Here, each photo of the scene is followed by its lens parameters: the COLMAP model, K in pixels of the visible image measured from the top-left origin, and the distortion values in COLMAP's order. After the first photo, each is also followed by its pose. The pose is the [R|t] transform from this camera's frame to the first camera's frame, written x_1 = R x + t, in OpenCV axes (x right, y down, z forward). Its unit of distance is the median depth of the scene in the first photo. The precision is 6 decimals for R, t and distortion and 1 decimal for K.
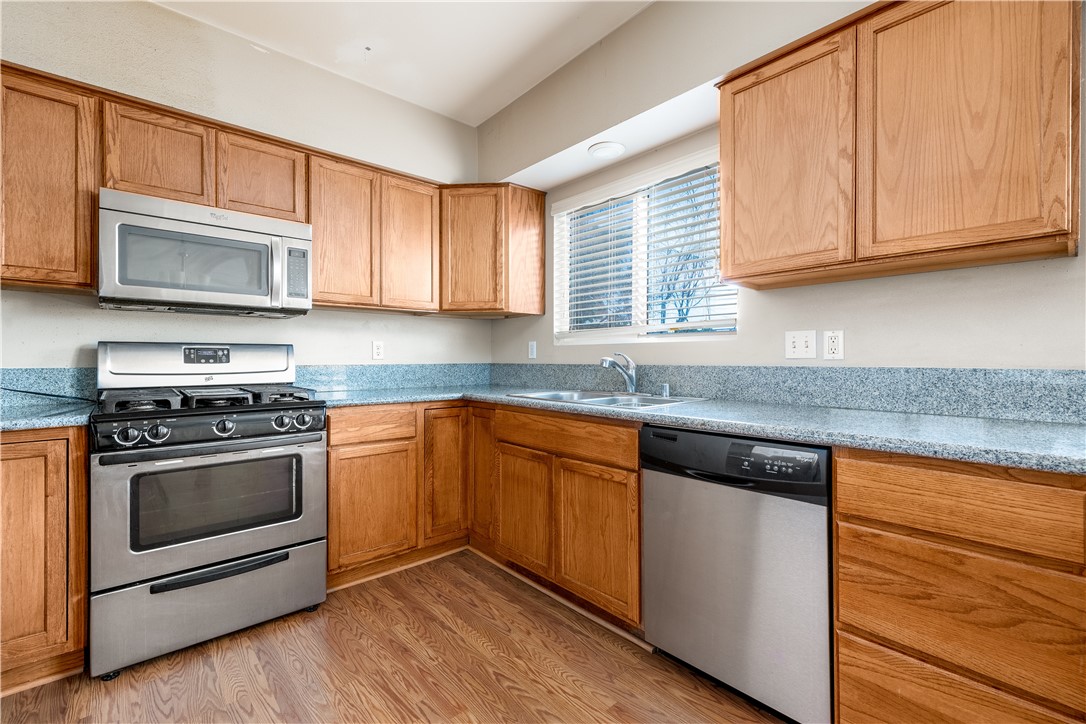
lens RADIAL K [[472.1, 0, 539.8], [0, 472.1, 358.1], [0, 0, 1]] dist [0.002831, 0.000584]
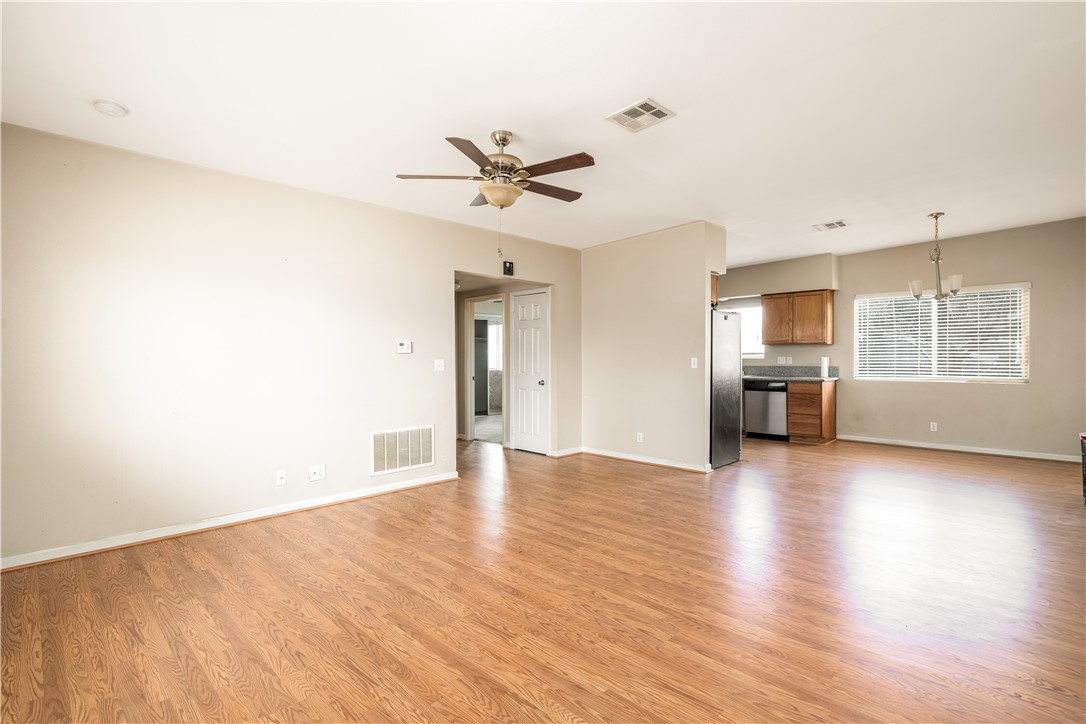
lens RADIAL K [[522.1, 0, 535.4], [0, 522.1, 360.2], [0, 0, 1]] dist [-0.002056, 0.001525]
pose [[0.997842, -0.005080, 0.065471, -1.618849], [0.004582, 0.999959, 0.007755, -0.067366], [-0.065507, -0.007439, 0.997824, -2.917666]]
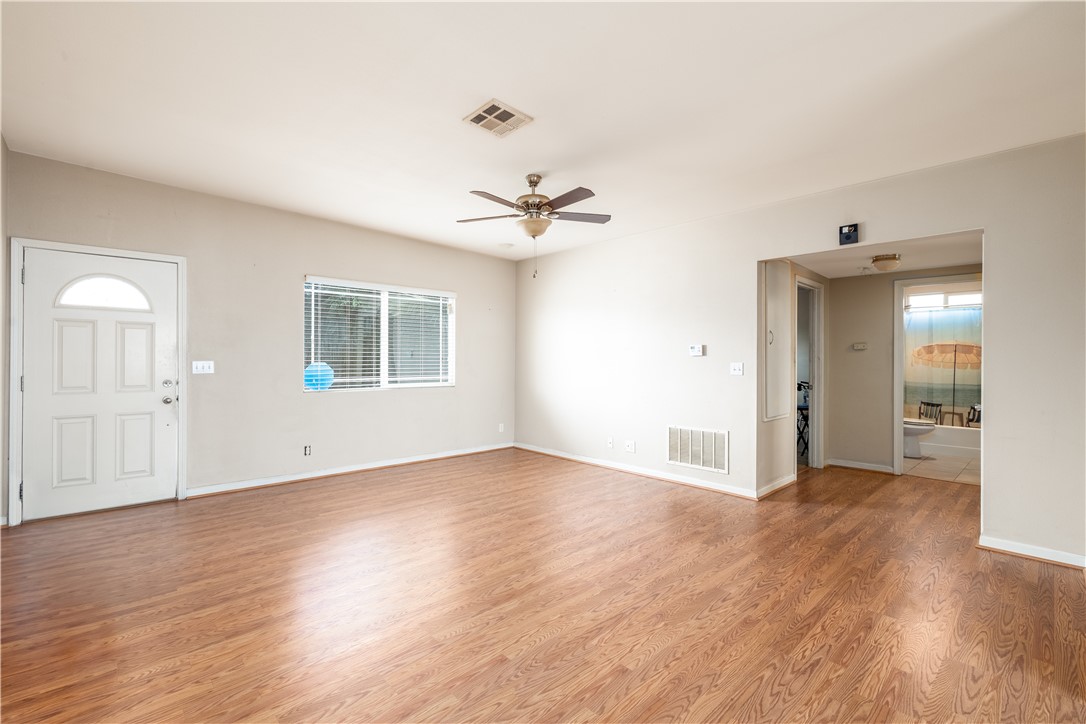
lens RADIAL K [[477.5, 0, 534.4], [0, 477.5, 358.1], [0, 0, 1]] dist [-0.009235, 0.001873]
pose [[0.025151, -0.002608, -0.999680, 0.241745], [-0.002261, 0.999994, -0.002666, -0.065715], [0.999681, 0.002327, 0.025145, -1.287484]]
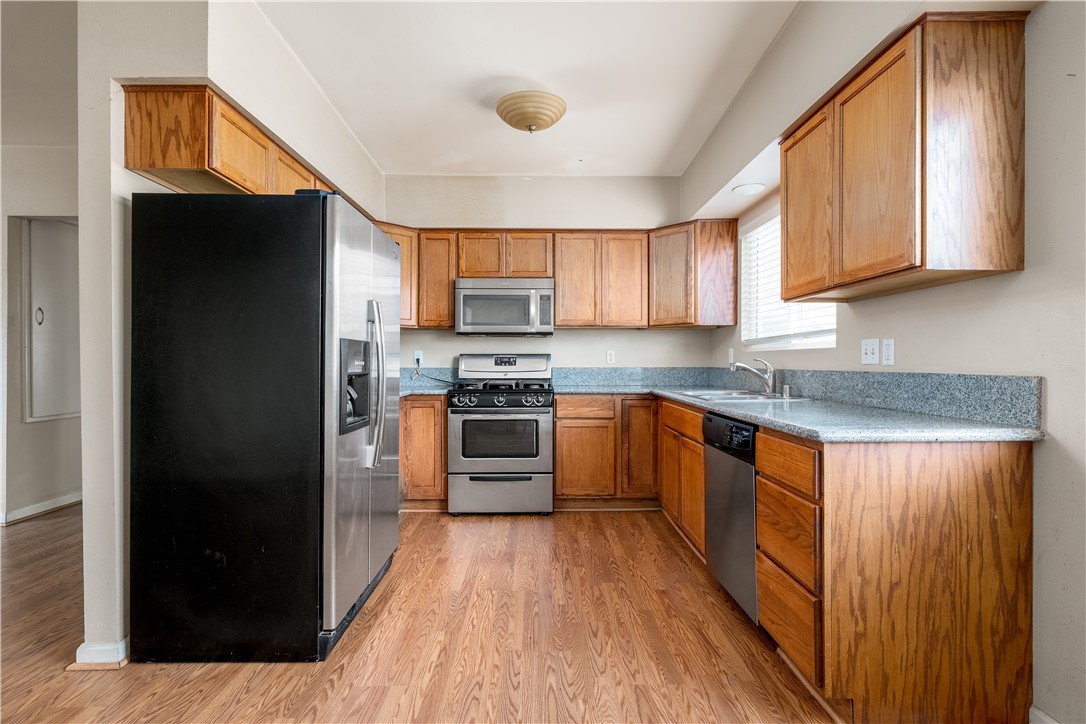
lens RADIAL K [[522.1, 0, 542.5], [0, 522.1, 361.1], [0, 0, 1]] dist [-0.002056, 0.001525]
pose [[0.759036, -0.000274, -0.651048, 0.720819], [-0.000156, 1.000000, -0.000603, -0.005118], [0.651048, 0.000559, 0.759036, -0.403891]]
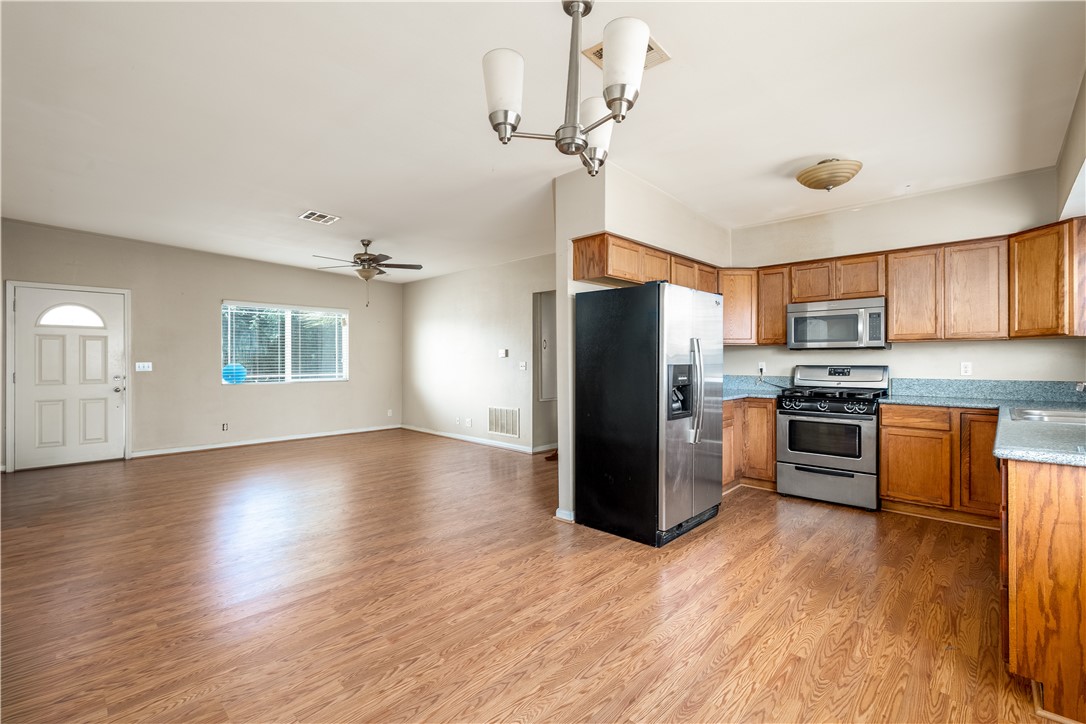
lens RADIAL K [[477.5, 0, 542.0], [0, 477.5, 360.2], [0, 0, 1]] dist [-0.009235, 0.001873]
pose [[0.084907, 0.000191, -0.996389, 1.303693], [0.002360, 0.999997, 0.000393, -0.064534], [0.996386, -0.002385, 0.084907, -0.445773]]
